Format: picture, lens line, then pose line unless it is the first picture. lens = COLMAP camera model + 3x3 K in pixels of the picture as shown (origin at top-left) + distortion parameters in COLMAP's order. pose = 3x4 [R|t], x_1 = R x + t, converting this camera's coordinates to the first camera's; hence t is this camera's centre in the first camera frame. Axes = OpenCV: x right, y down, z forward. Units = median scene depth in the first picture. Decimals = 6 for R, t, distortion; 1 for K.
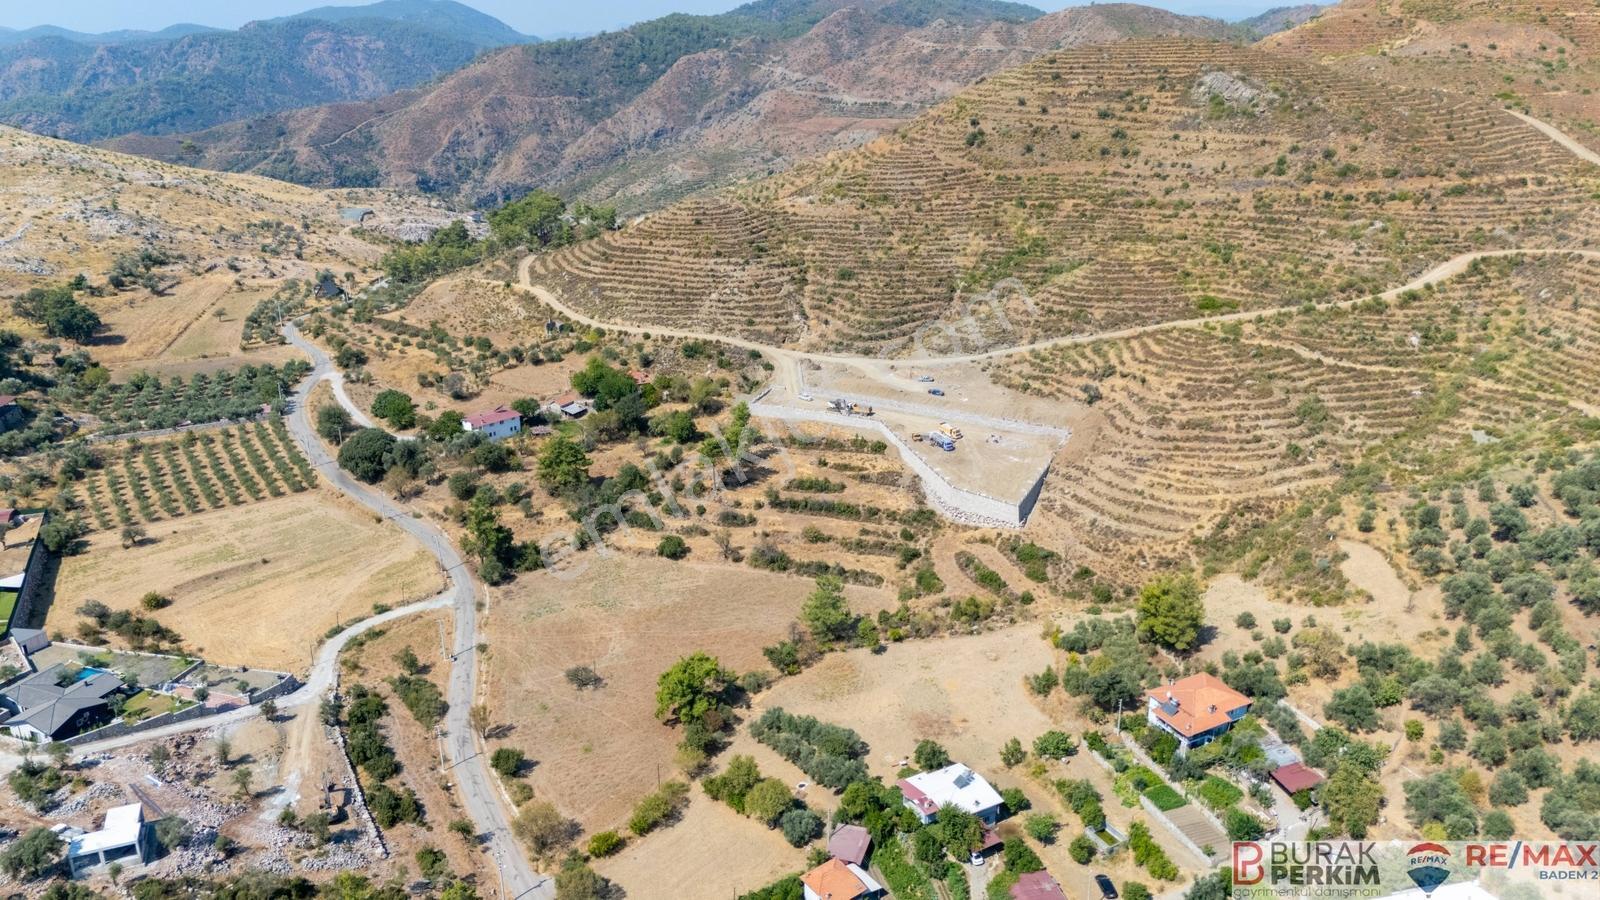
lens RADIAL K [[1180.4, 0, 801.2], [0, 1180.4, 447.2], [0, 0, 1]] dist [0.072655, -0.069899]
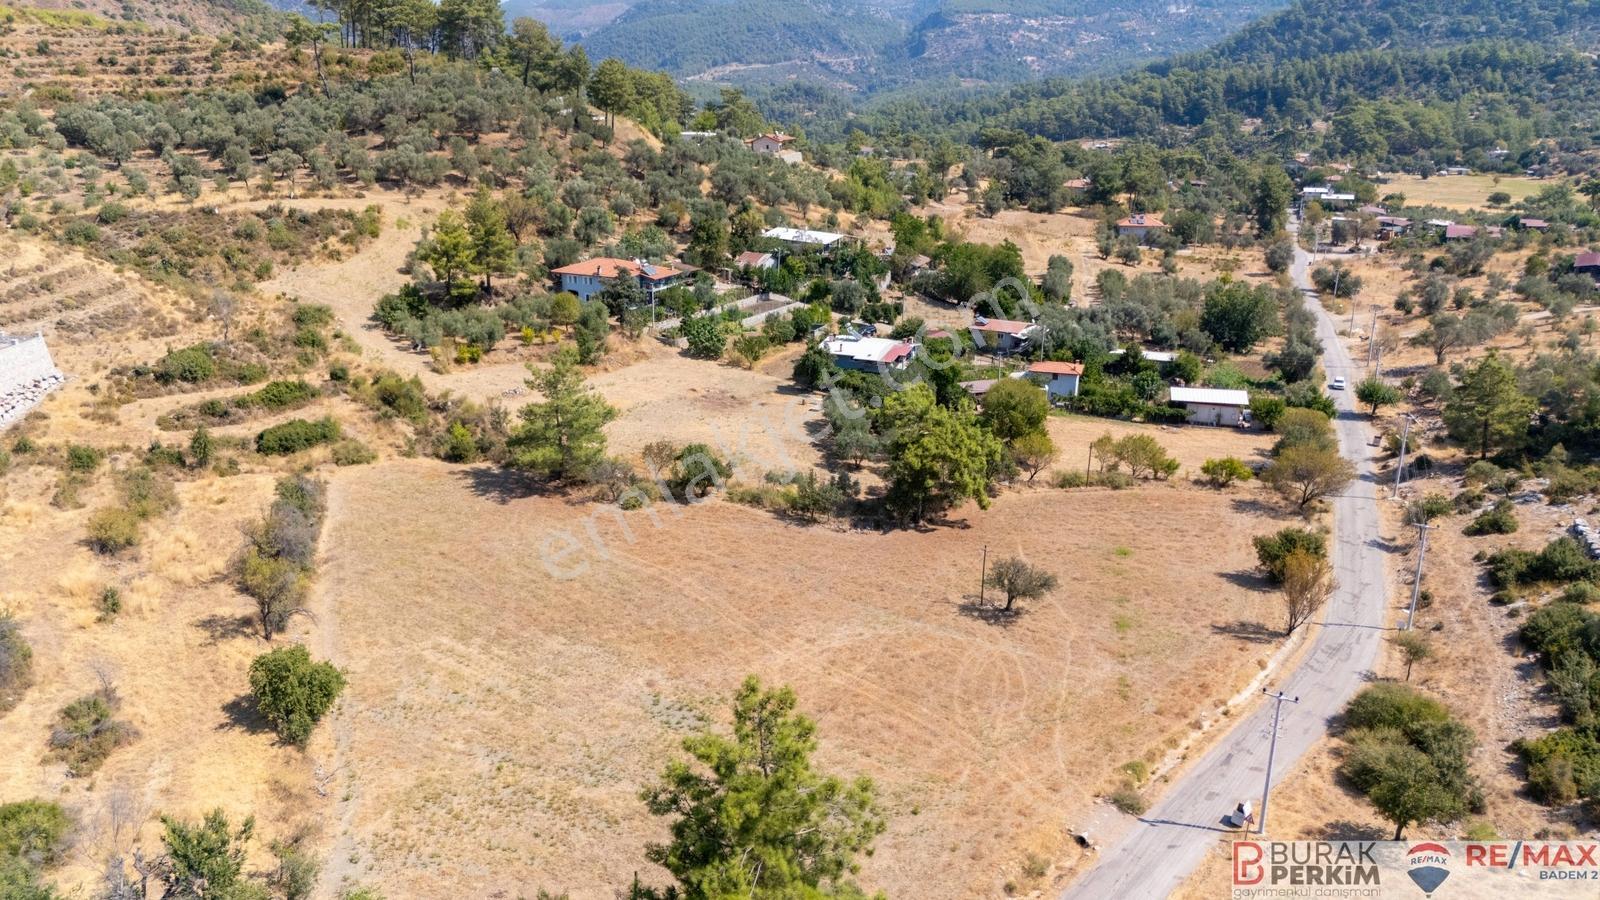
lens RADIAL K [[1180.4, 0, 801.1], [0, 1180.4, 440.5], [0, 0, 1]] dist [0.072655, -0.069899]
pose [[-0.595972, -0.242319, 0.765571, -0.377064], [0.275820, 0.833603, 0.478570, -0.061343], [-0.754149, 0.496374, -0.429968, 1.015799]]
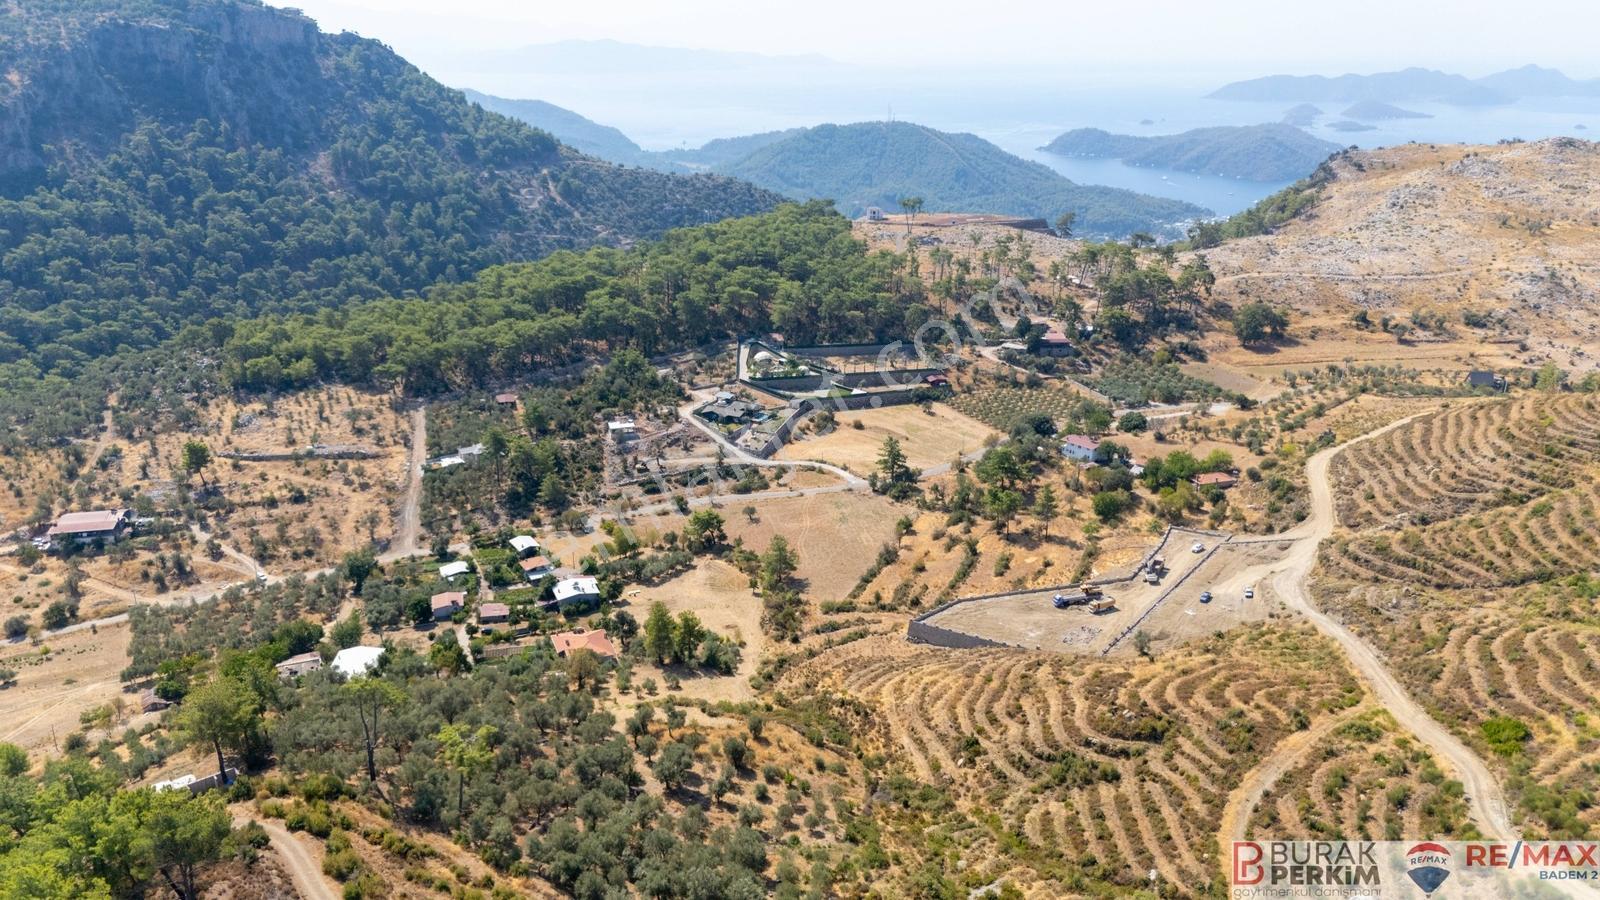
lens RADIAL K [[1180.4, 0, 800.7], [0, 1180.4, 446.0], [0, 0, 1]] dist [0.072655, -0.069899]
pose [[-0.125627, 0.319289, -0.939293, 1.169752], [-0.336221, 0.877061, 0.343103, -0.427093], [0.933367, 0.358913, -0.002830, 0.870085]]
